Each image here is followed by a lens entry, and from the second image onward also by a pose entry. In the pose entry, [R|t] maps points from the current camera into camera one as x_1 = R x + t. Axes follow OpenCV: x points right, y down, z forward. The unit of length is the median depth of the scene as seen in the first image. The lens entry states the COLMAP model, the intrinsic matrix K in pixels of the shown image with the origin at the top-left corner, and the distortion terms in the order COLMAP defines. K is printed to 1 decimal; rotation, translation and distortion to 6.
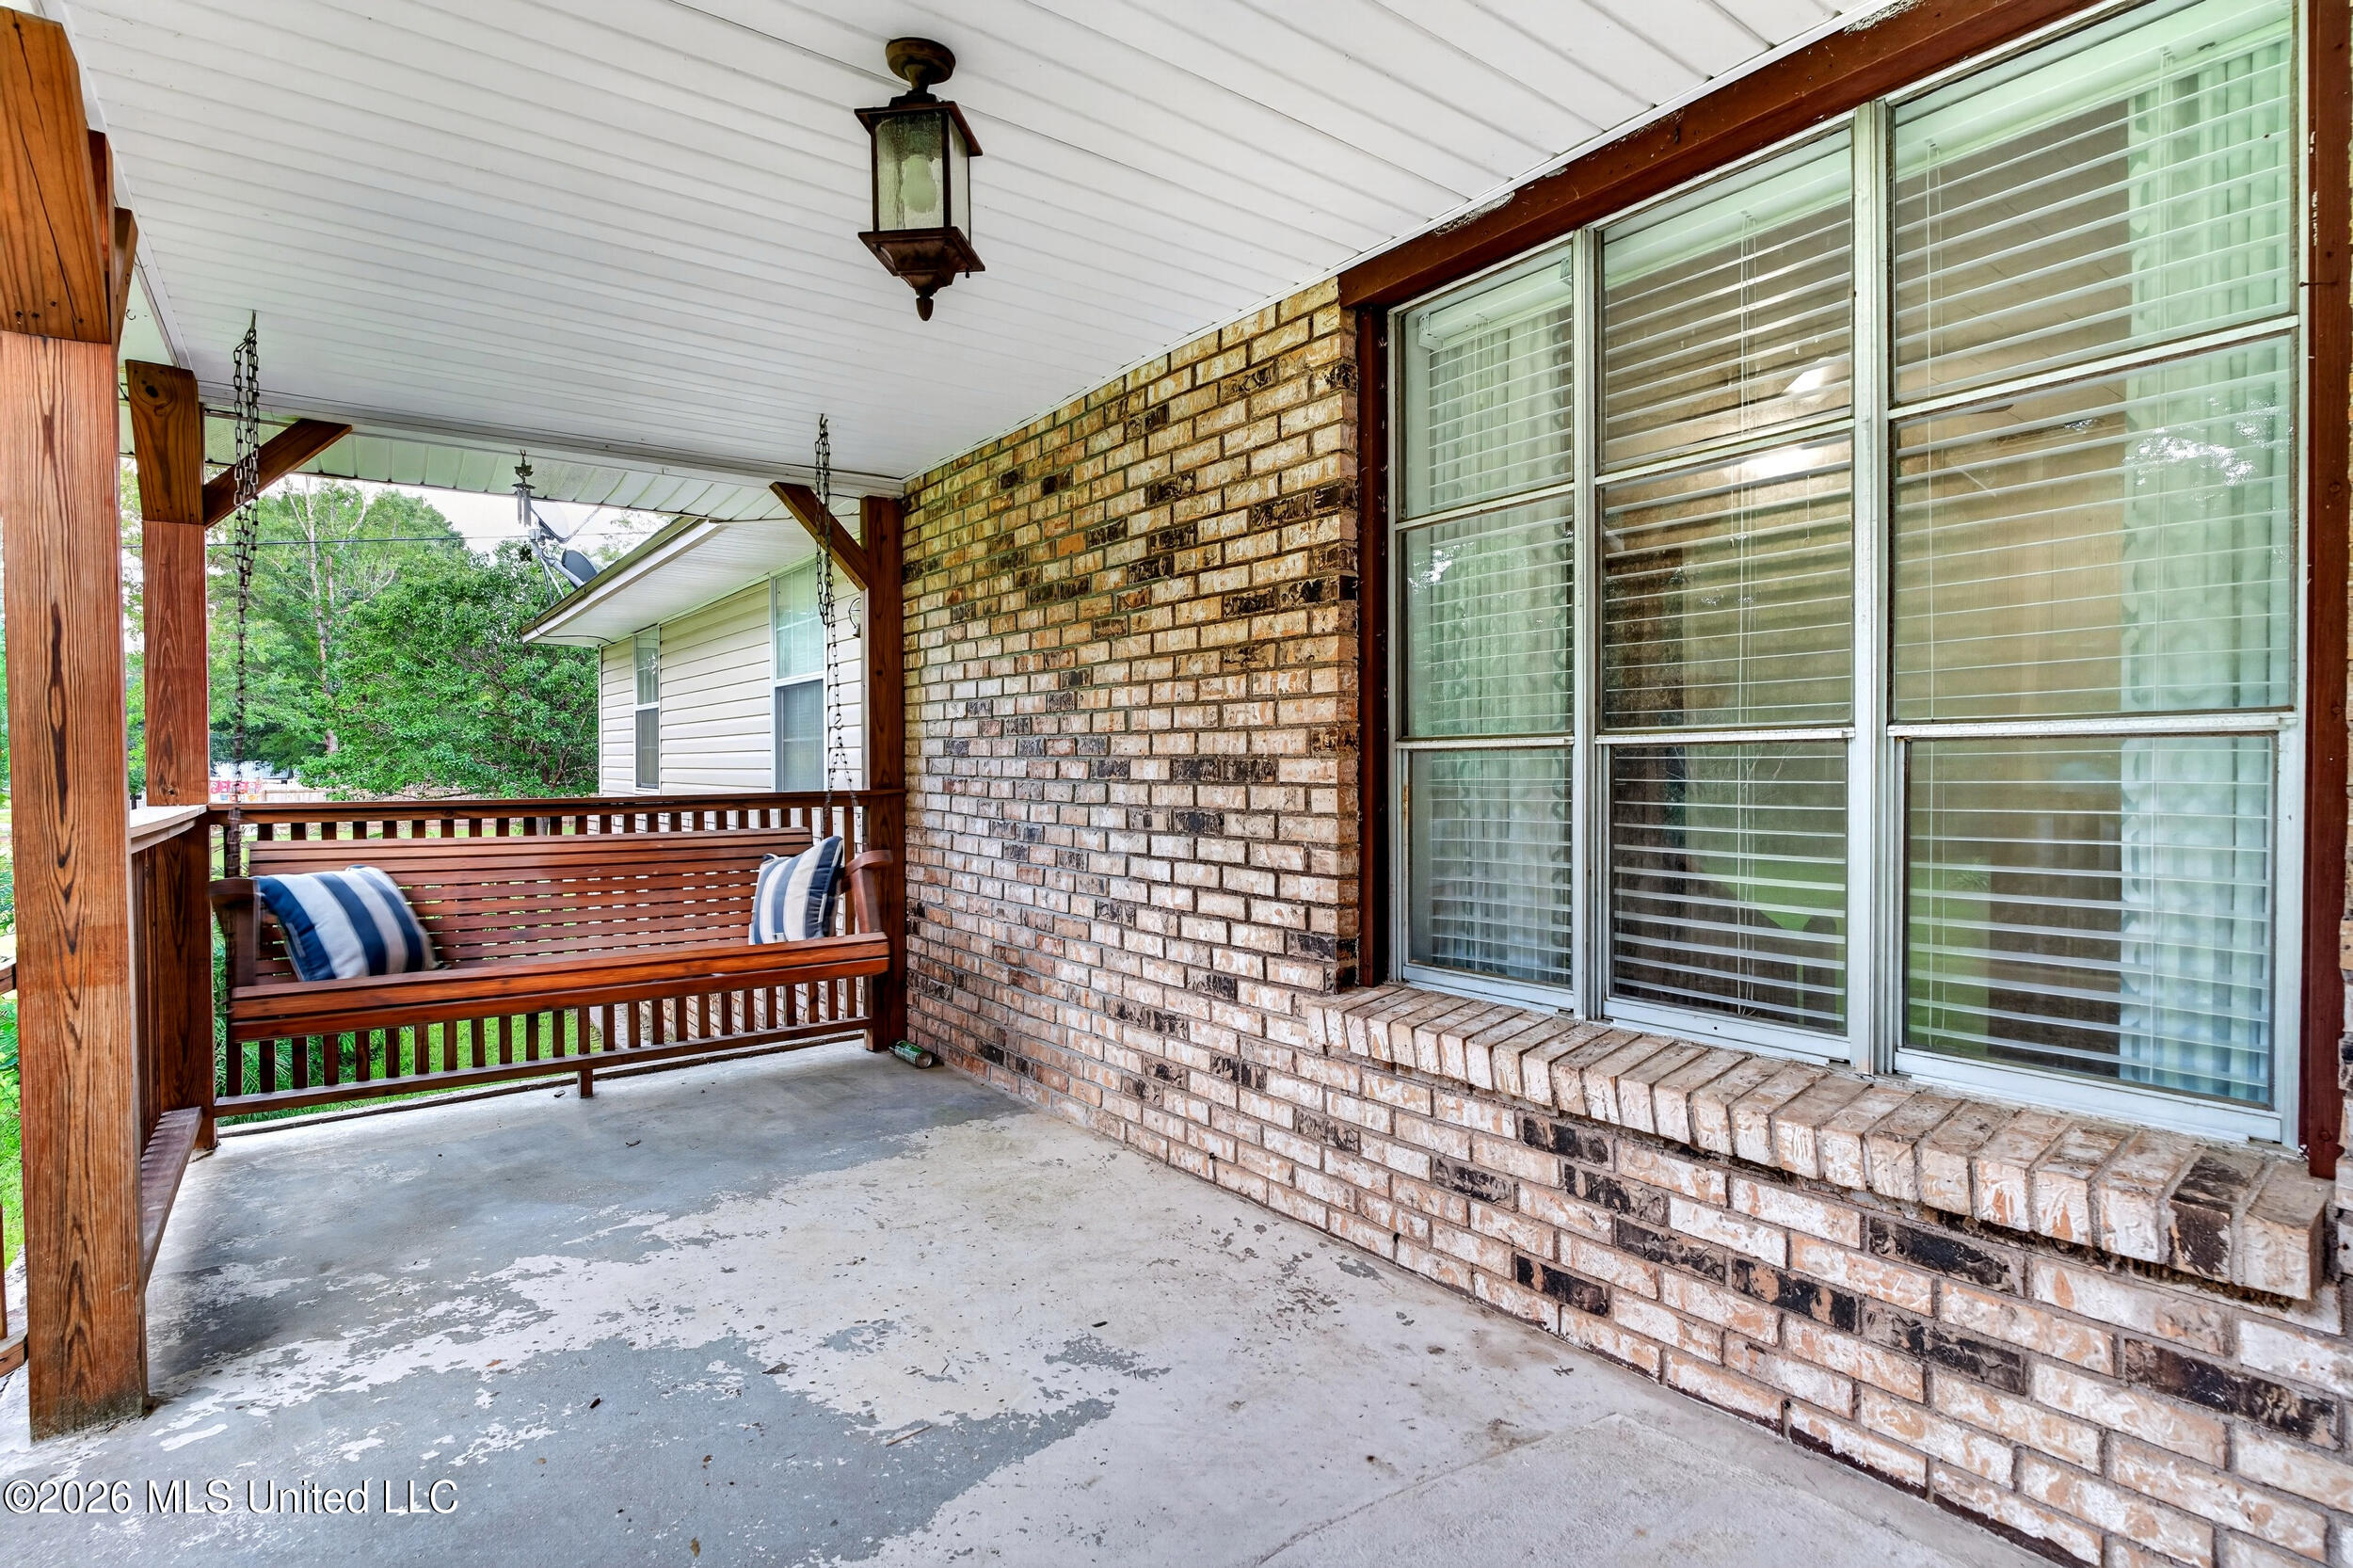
lens RADIAL K [[1165.4, 0, 1164.1], [0, 1165.4, 780.1], [0, 0, 1]] dist [-0.000553, -0.000152]
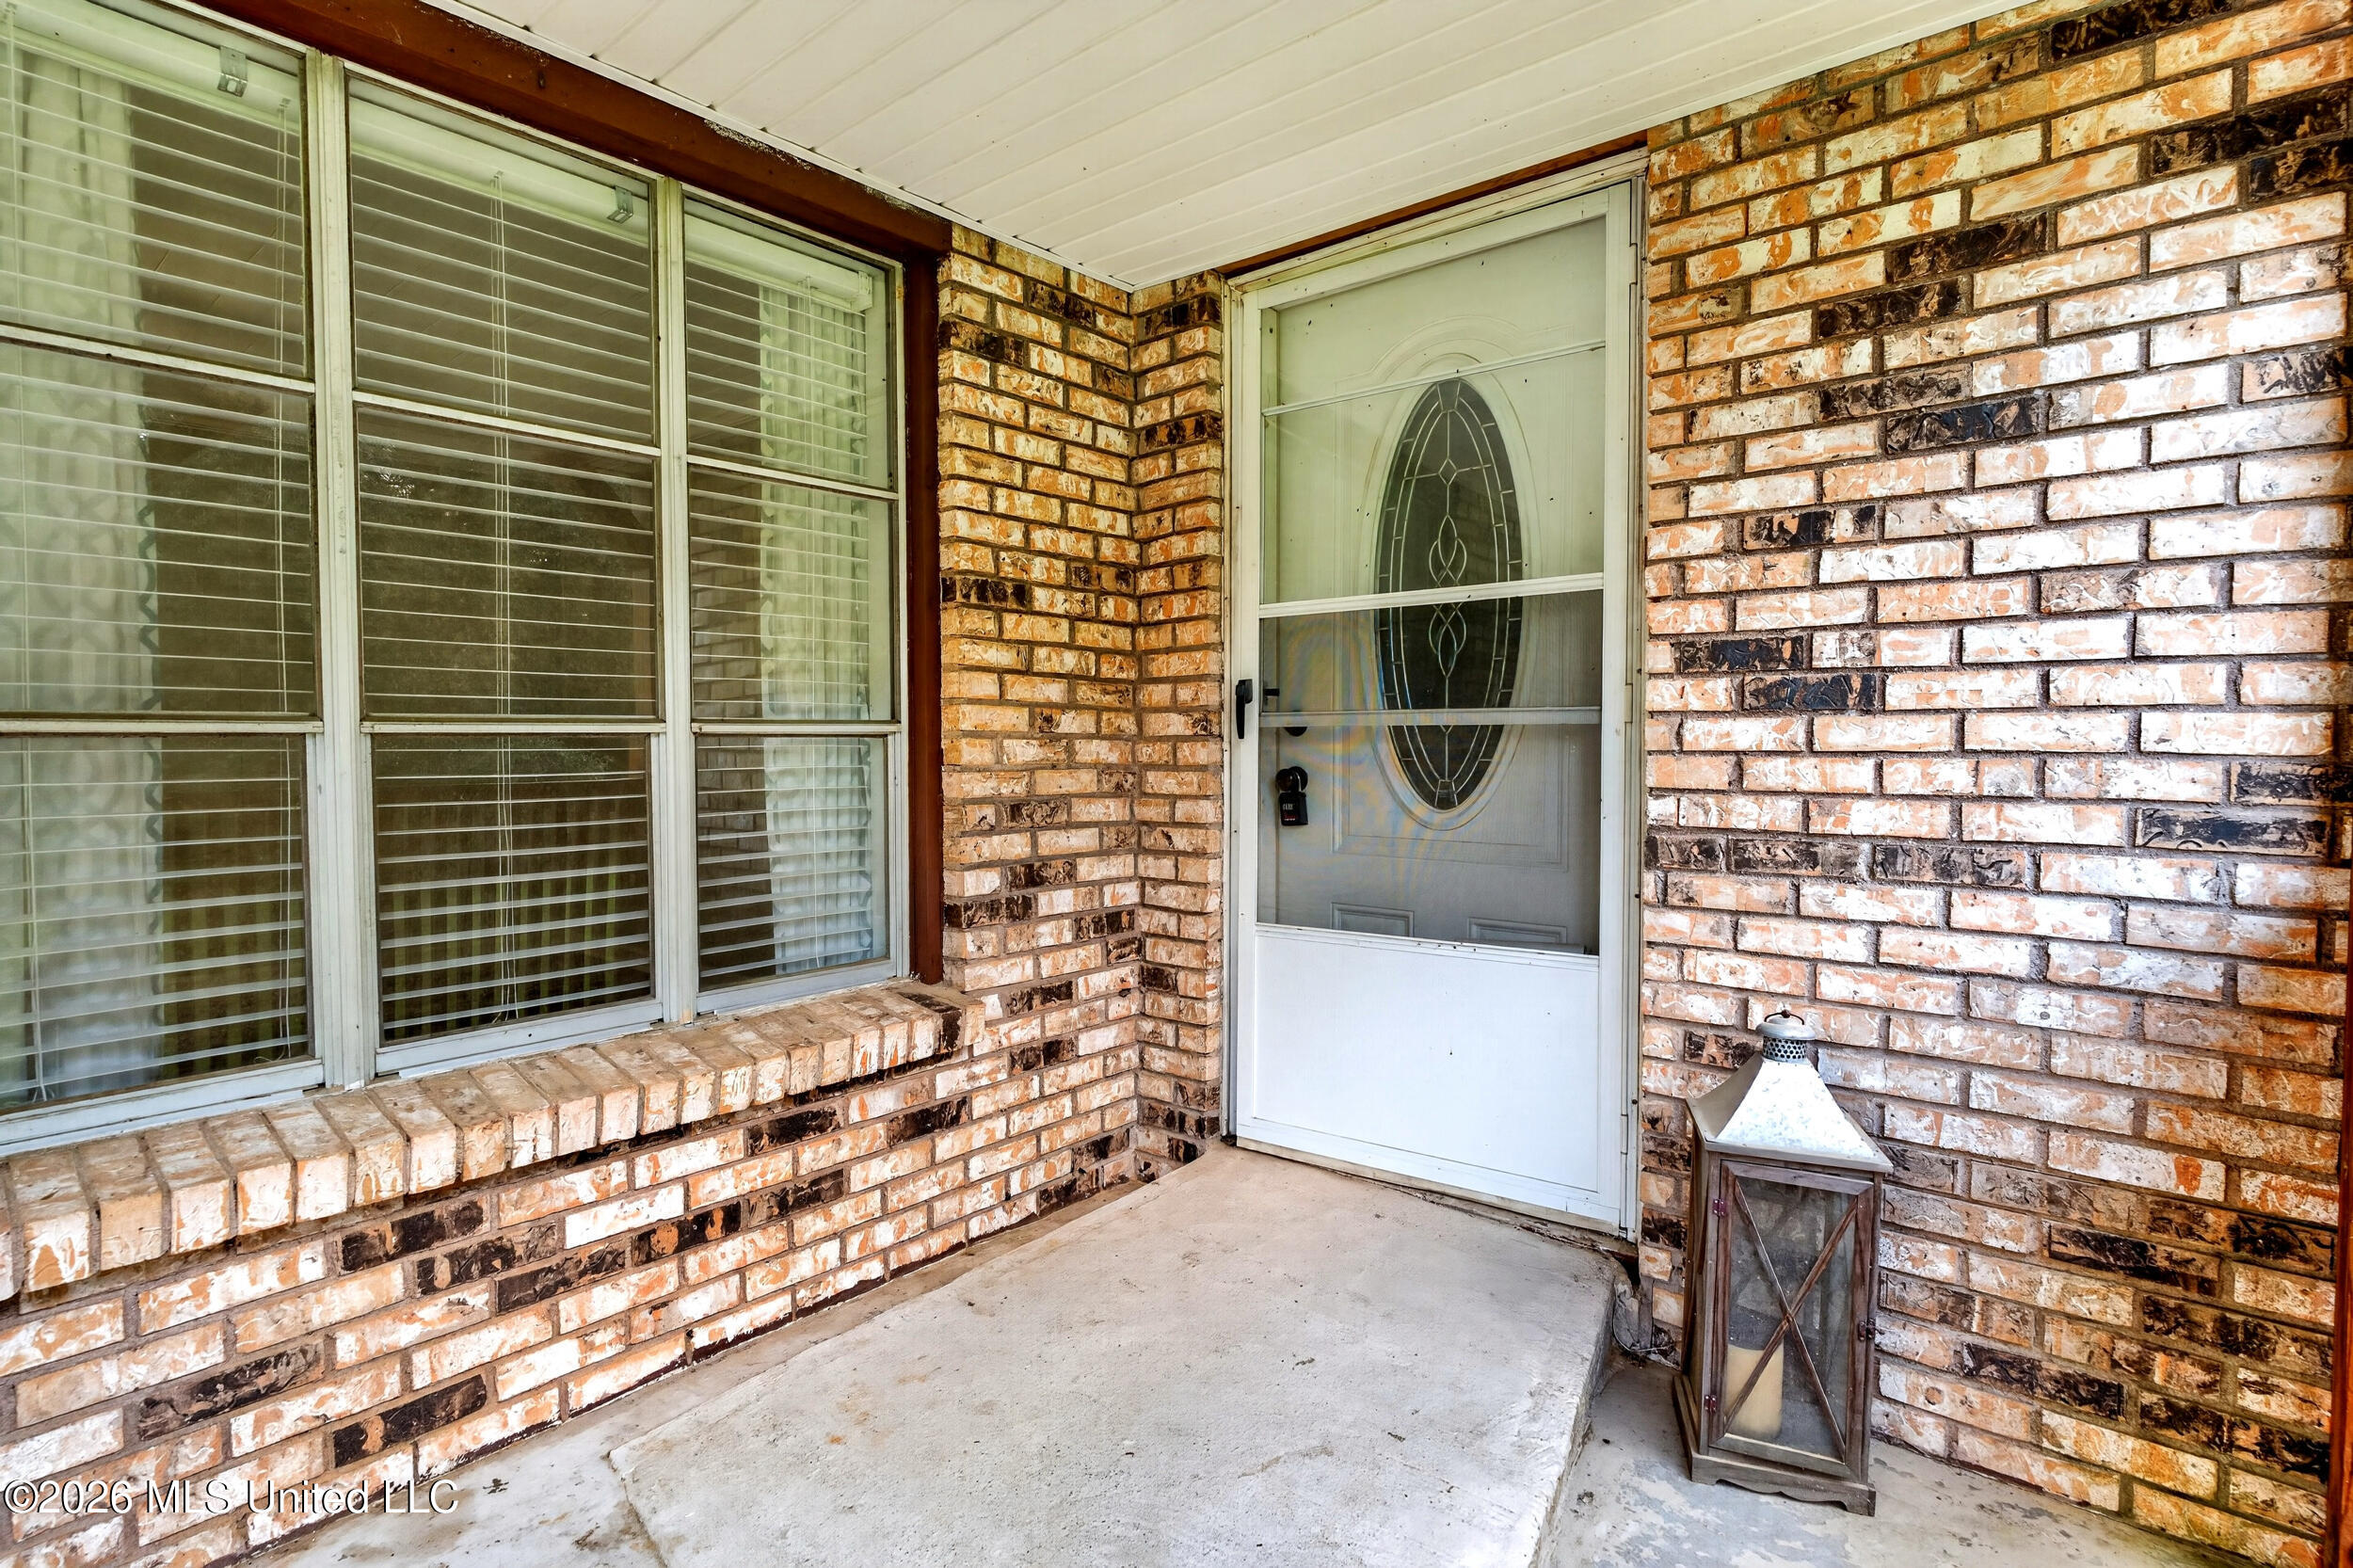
lens RADIAL K [[1165.4, 0, 1164.1], [0, 1165.4, 780.1], [0, 0, 1]] dist [-0.000553, -0.000152]
pose [[-0.225175, -0.022538, 0.974058, -0.587078], [0.019118, 0.999438, 0.027545, -0.011281], [-0.974131, 0.024824, -0.224618, 0.738624]]
